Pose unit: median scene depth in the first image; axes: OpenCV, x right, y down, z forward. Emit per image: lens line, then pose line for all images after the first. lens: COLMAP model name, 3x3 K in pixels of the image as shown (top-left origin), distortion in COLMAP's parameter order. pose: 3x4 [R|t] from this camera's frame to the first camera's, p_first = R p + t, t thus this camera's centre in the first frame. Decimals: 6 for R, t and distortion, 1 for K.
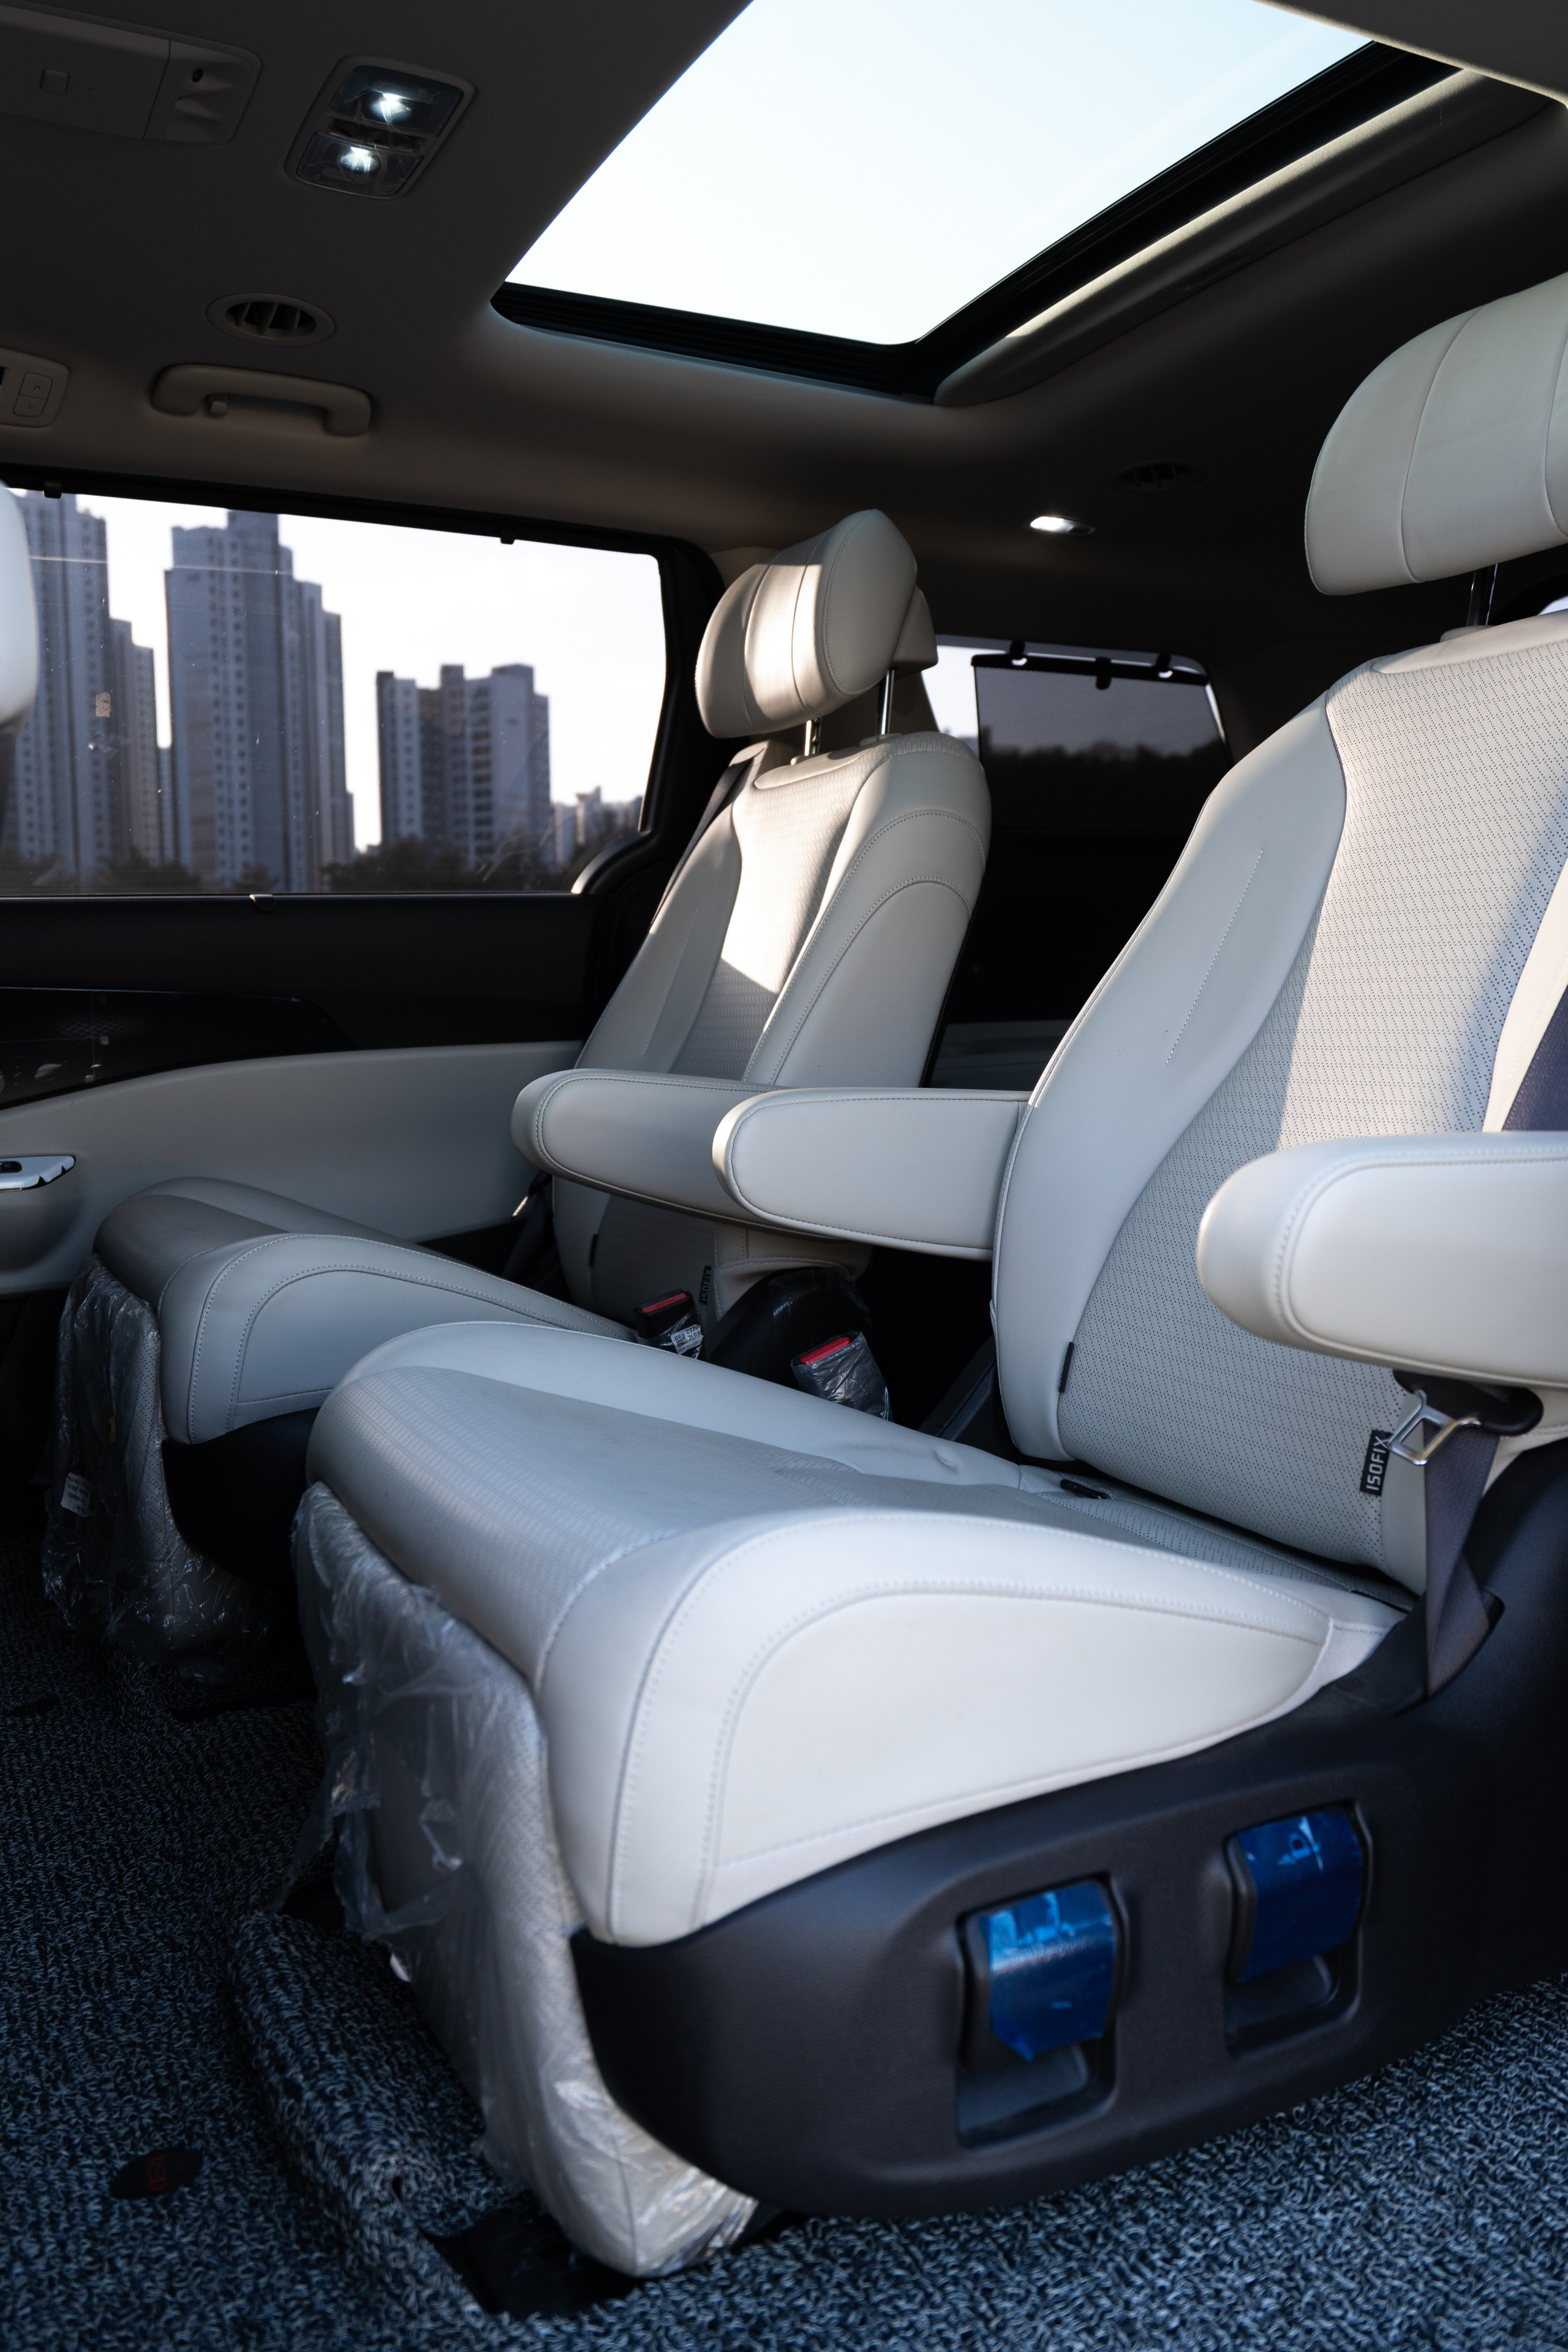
lens RADIAL K [[1834.7, 0, 762.7], [0, 1834.7, 1183.5], [0, 0, 1]] dist [0.013445, -0.012626]
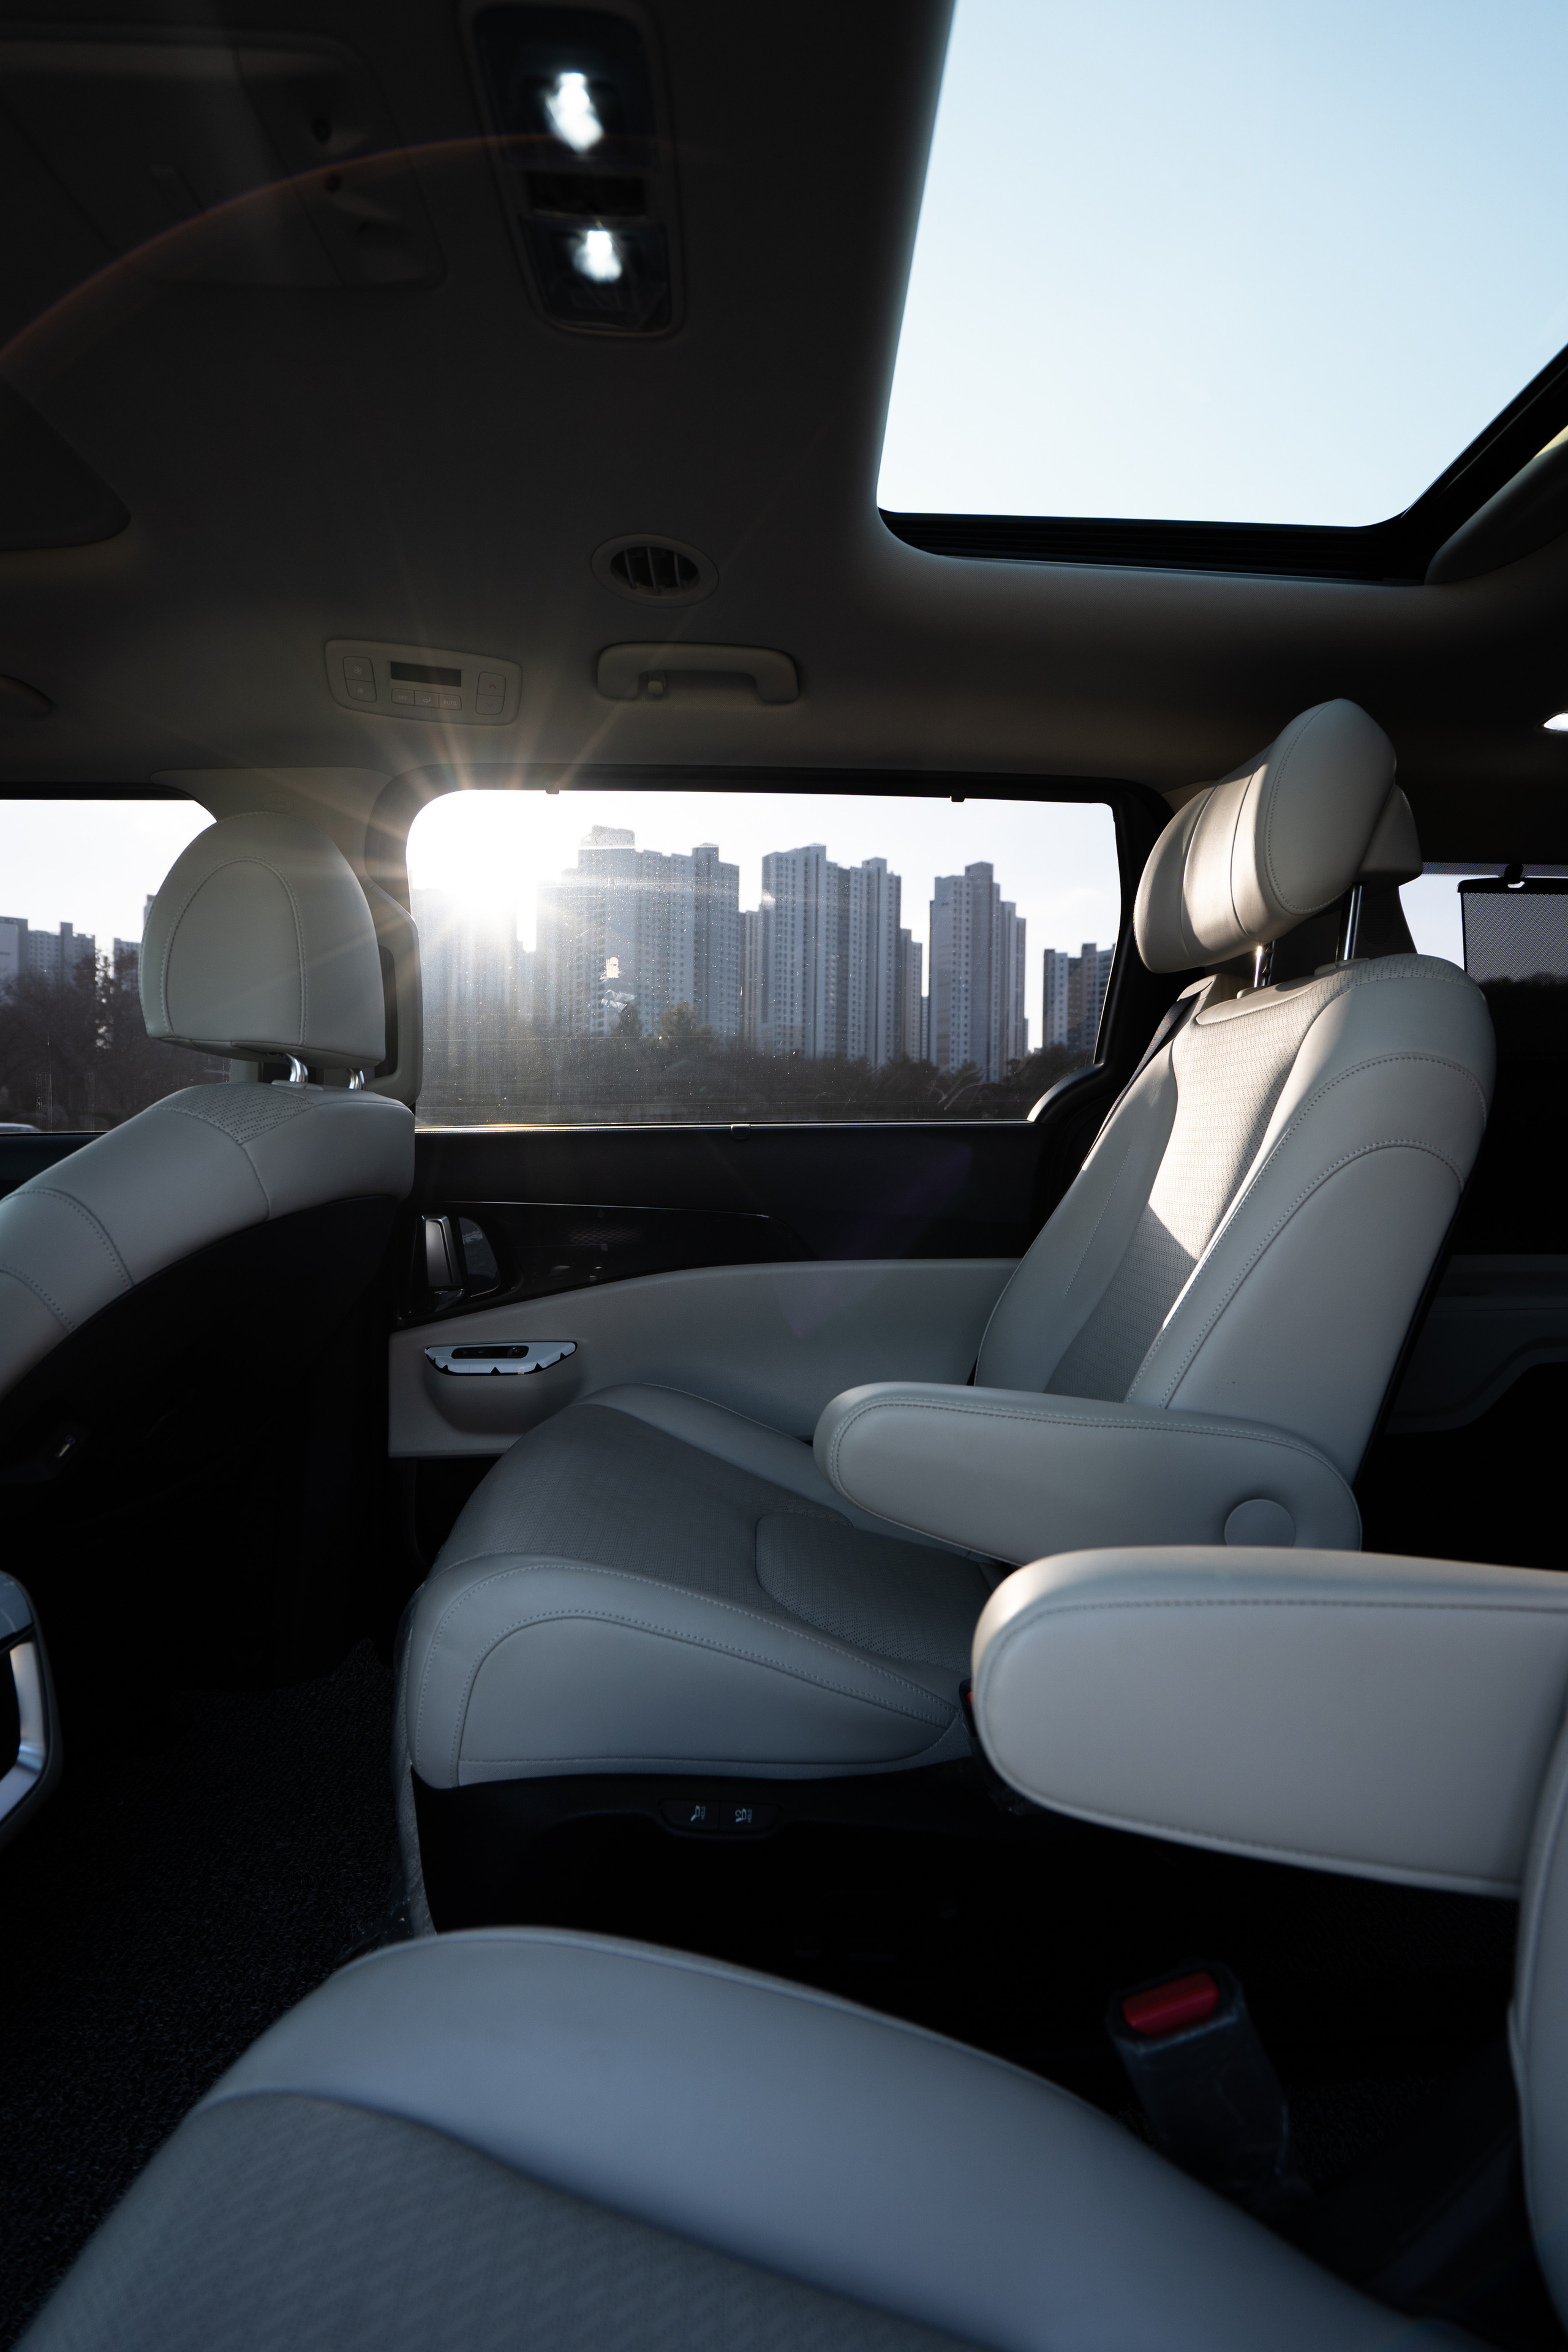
lens RADIAL K [[1067.9, 0, 801.9], [0, 1067.9, 1175.8], [0, 0, 1]] dist [-0.000209, 0.000298]
pose [[0.912521, 0.034658, -0.407560, 0.041680], [-0.060485, 0.996883, -0.050652, -0.106603], [0.404534, 0.070872, 0.911773, 0.462831]]
